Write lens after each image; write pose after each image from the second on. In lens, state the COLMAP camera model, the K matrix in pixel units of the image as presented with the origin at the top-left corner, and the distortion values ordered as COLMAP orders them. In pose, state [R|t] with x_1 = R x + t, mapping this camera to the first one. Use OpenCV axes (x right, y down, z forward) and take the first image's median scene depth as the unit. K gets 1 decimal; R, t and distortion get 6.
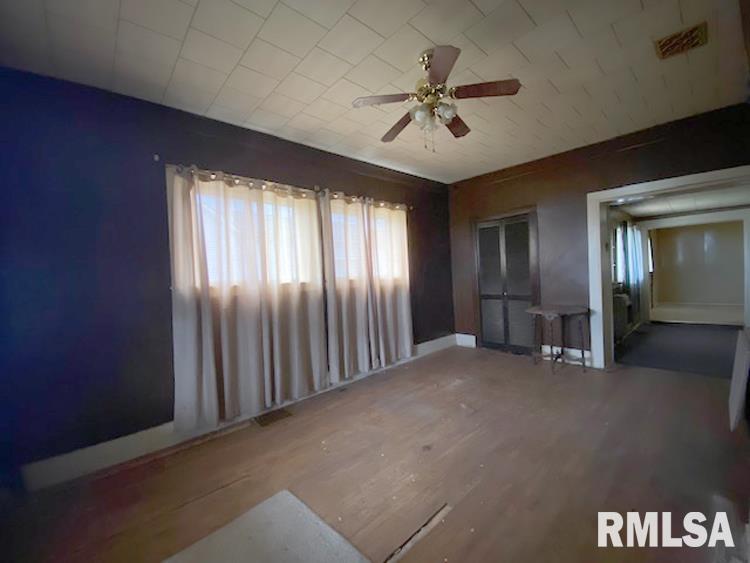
lens RADIAL K [[307.0, 0, 376.2], [0, 307.0, 279.7], [0, 0, 1]] dist [-0.004607, -0.007264]
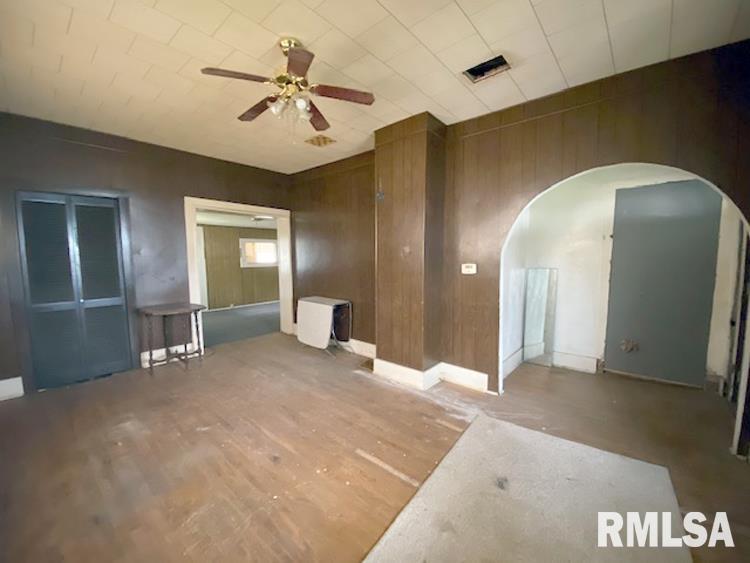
lens RADIAL K [[307.0, 0, 376.4], [0, 307.0, 283.6], [0, 0, 1]] dist [-0.004607, -0.007264]
pose [[-0.139779, -0.042508, 0.989270, -0.469734], [0.035035, 0.998240, 0.047843, -0.006235], [-0.989563, 0.041346, -0.138043, 0.498929]]
